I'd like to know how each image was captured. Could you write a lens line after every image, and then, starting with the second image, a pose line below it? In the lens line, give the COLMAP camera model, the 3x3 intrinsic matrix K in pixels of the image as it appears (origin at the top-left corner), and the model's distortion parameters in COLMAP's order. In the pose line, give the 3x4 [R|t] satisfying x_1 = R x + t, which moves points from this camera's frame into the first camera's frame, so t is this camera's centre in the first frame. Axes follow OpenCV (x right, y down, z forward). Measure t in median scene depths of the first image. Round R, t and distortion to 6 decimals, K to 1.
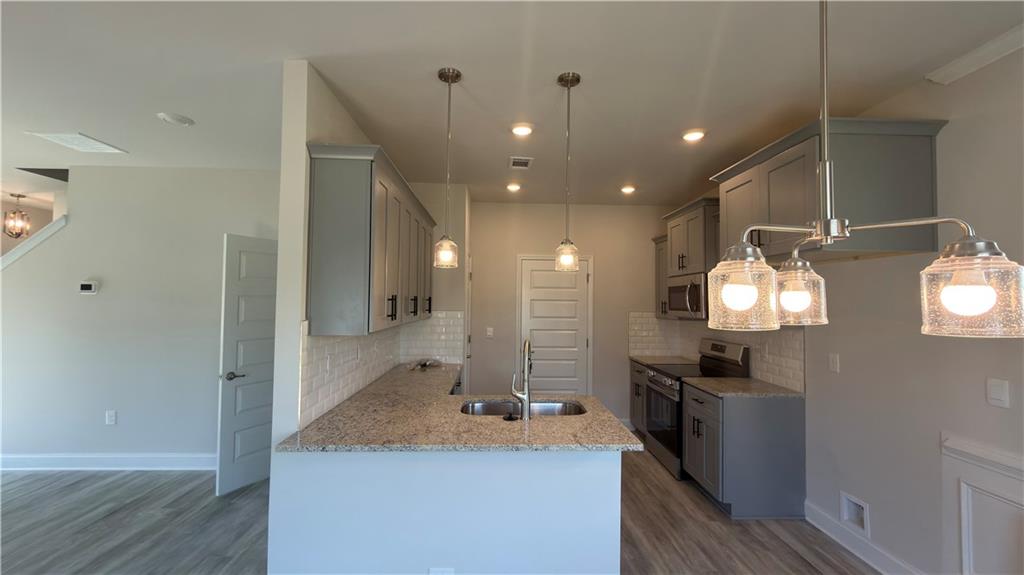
lens RADIAL K [[408.9, 0, 515.7], [0, 408.9, 283.6], [0, 0, 1]] dist [0.000652, -0.000471]
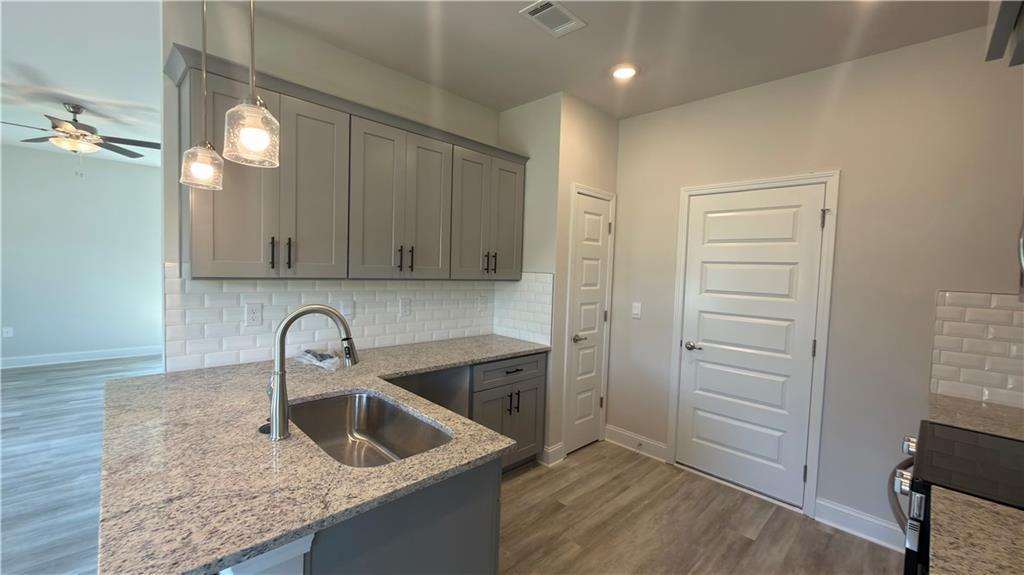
lens RADIAL K [[408.9, 0, 513.7], [0, 408.9, 290.3], [0, 0, 1]] dist [0.000652, -0.000471]
pose [[0.672495, 0.048234, -0.738528, 0.487328], [0.002287, 0.997734, 0.067245, 0.066058], [0.740098, -0.046911, 0.670861, 0.643676]]
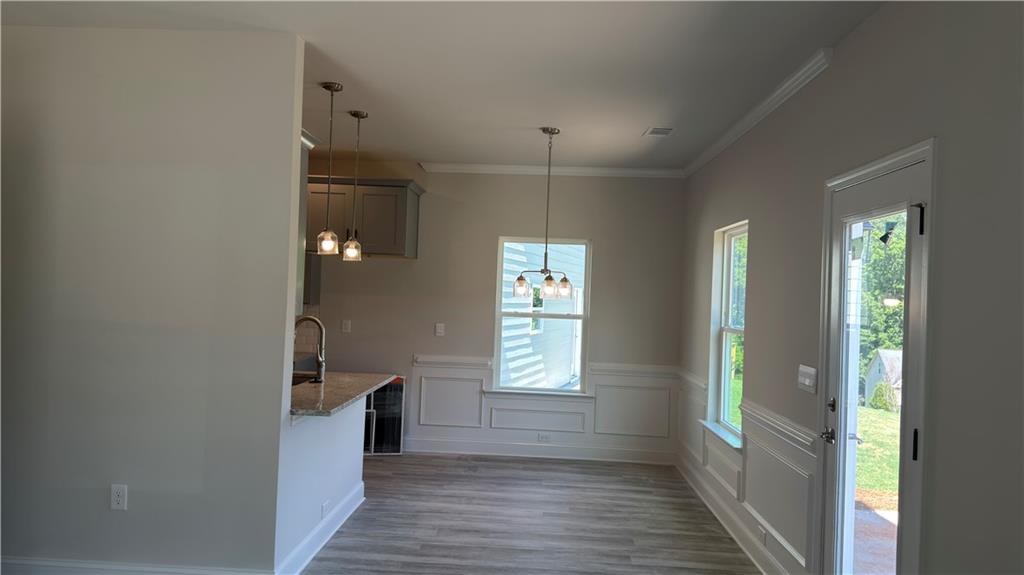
lens RADIAL K [[728.8, 0, 511.9], [0, 728.8, 286.3], [0, 0, 1]] dist [0.011083, -0.001183]
pose [[0.085612, 0.005486, 0.996313, -1.557756], [-0.074898, 0.997191, 0.000945, 0.006853], [-0.993509, -0.074702, 0.085783, 0.198369]]
